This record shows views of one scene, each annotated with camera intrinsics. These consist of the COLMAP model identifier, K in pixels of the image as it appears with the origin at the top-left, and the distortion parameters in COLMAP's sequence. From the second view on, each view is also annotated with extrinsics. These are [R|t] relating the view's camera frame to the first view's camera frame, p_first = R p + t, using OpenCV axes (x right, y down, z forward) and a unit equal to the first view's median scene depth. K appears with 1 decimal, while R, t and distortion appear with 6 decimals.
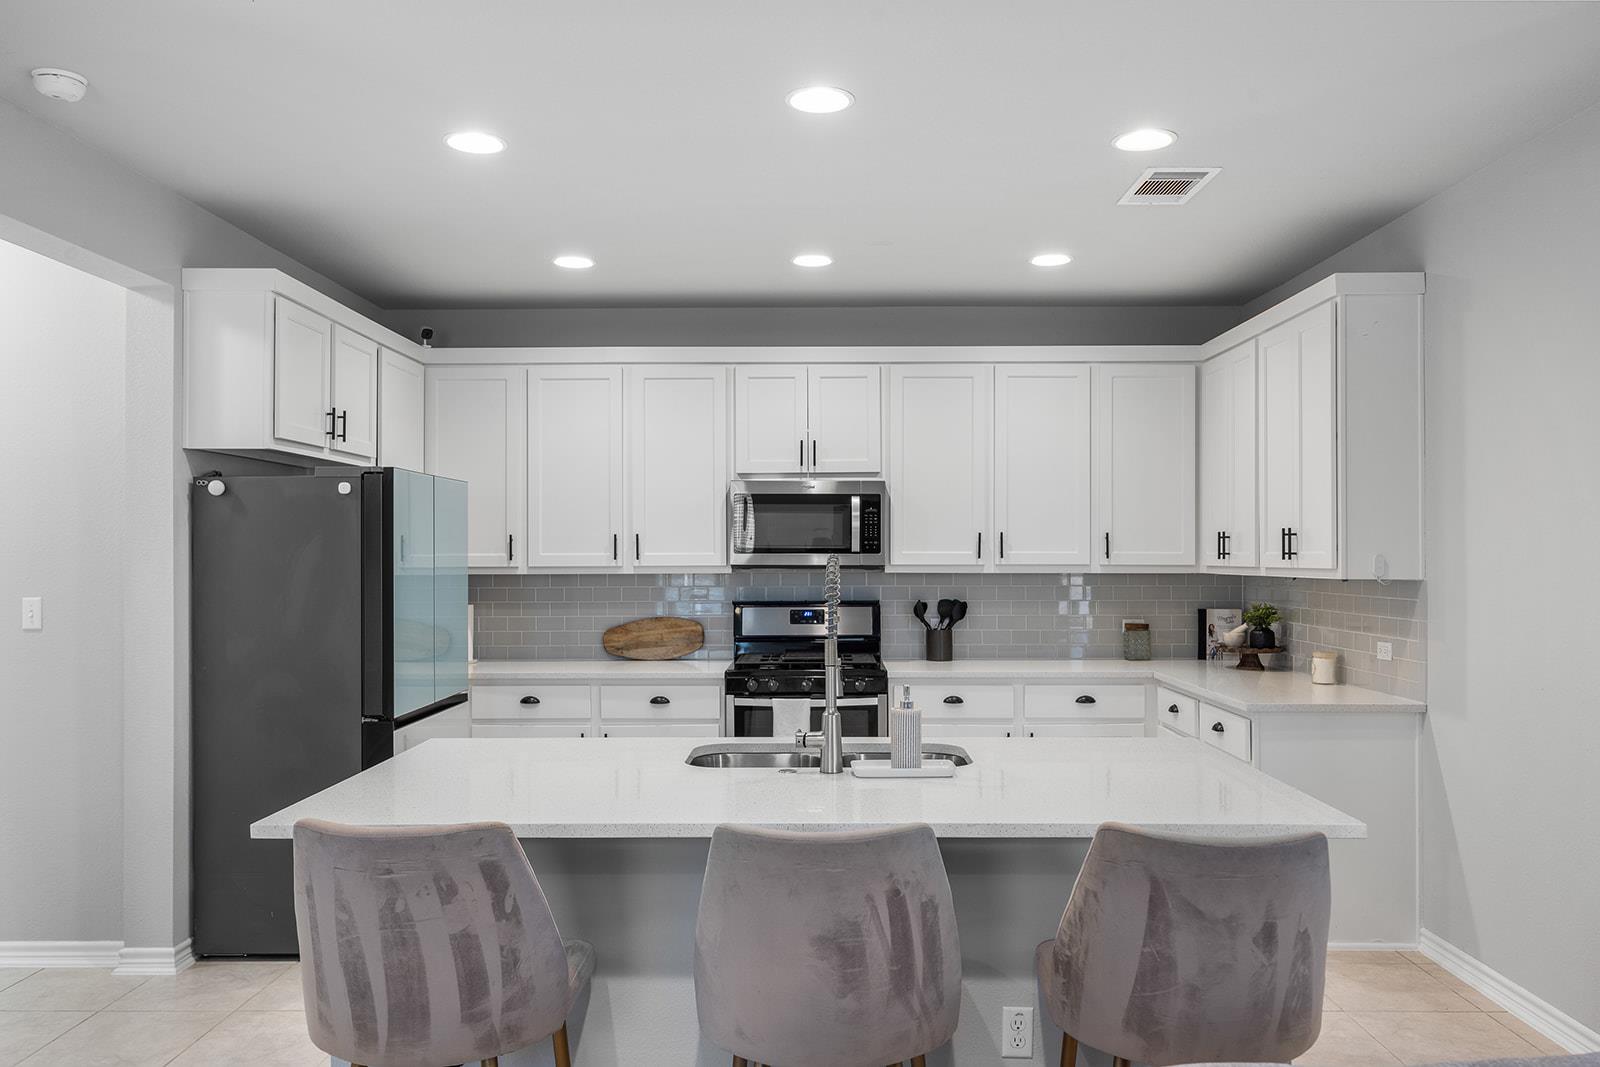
lens RADIAL K [[1185.3, 0, 799.6], [0, 1185.3, 540.9], [0, 0, 1]] dist [0.004003, 0.003690]
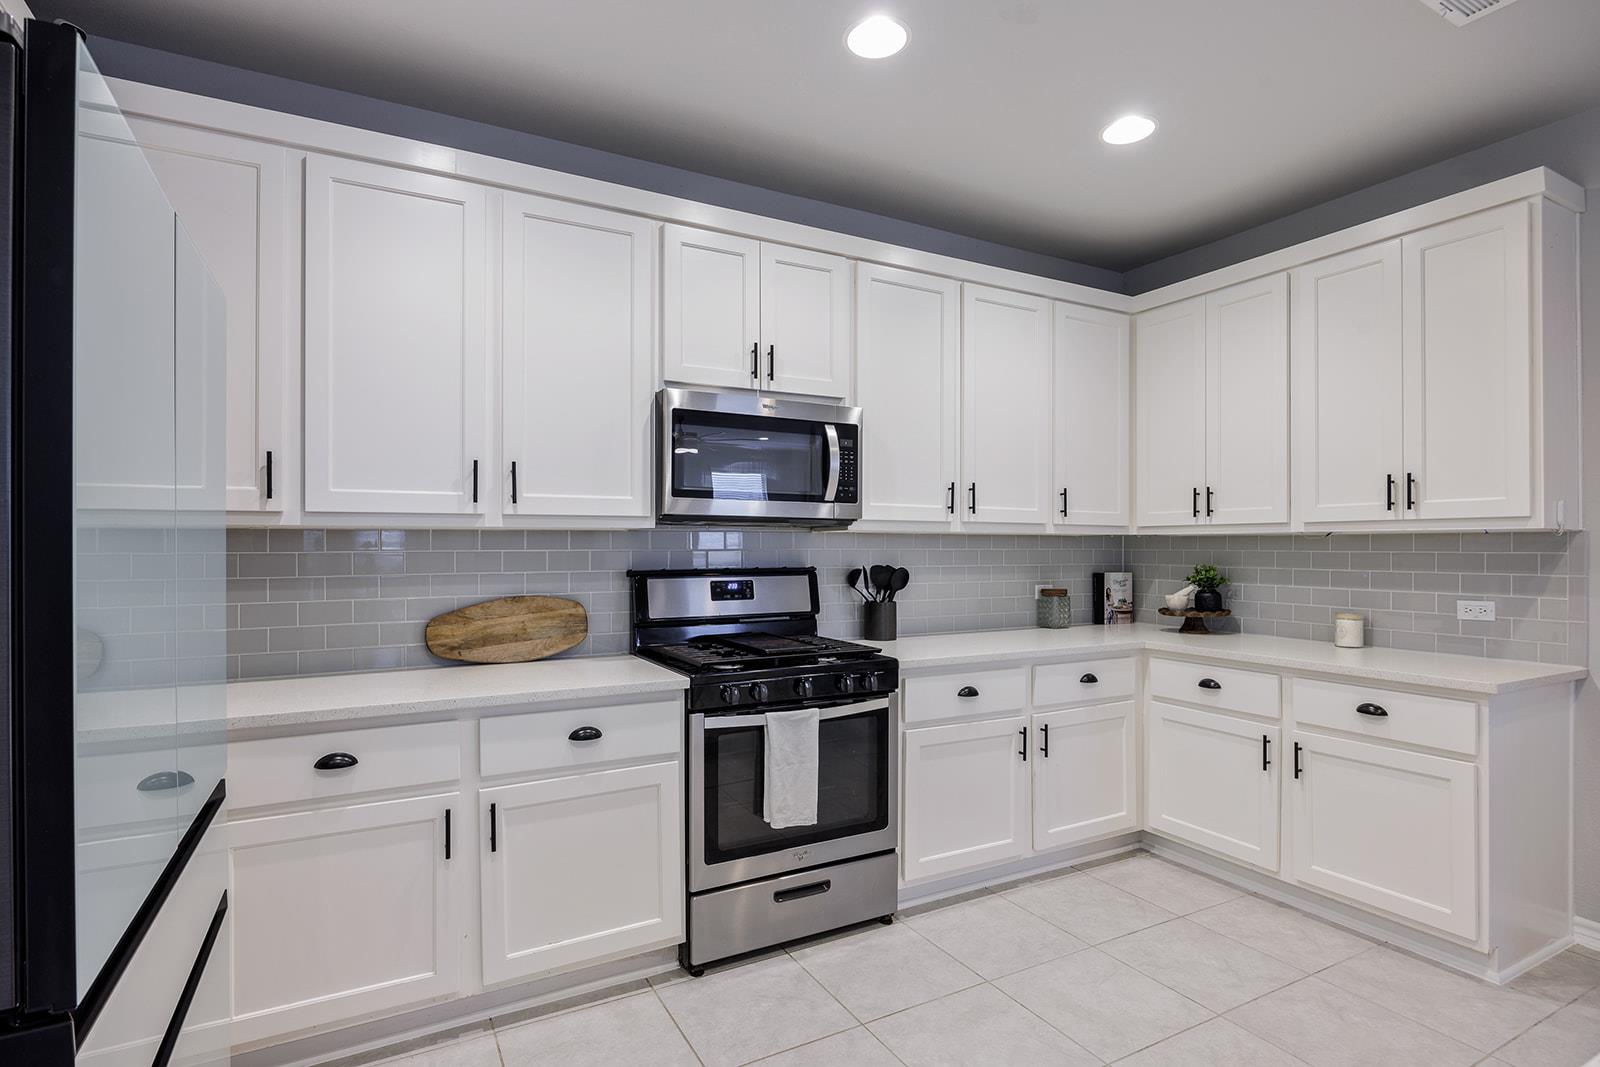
lens RADIAL K [[791.1, 0, 797.6], [0, 791.1, 544.8], [0, 0, 1]] dist [-0.003732, -0.002712]
pose [[0.874784, 0.003643, 0.484499, -0.207819], [-0.008007, 0.999944, 0.006939, 0.033068], [-0.484447, -0.009949, 0.874764, 0.568434]]
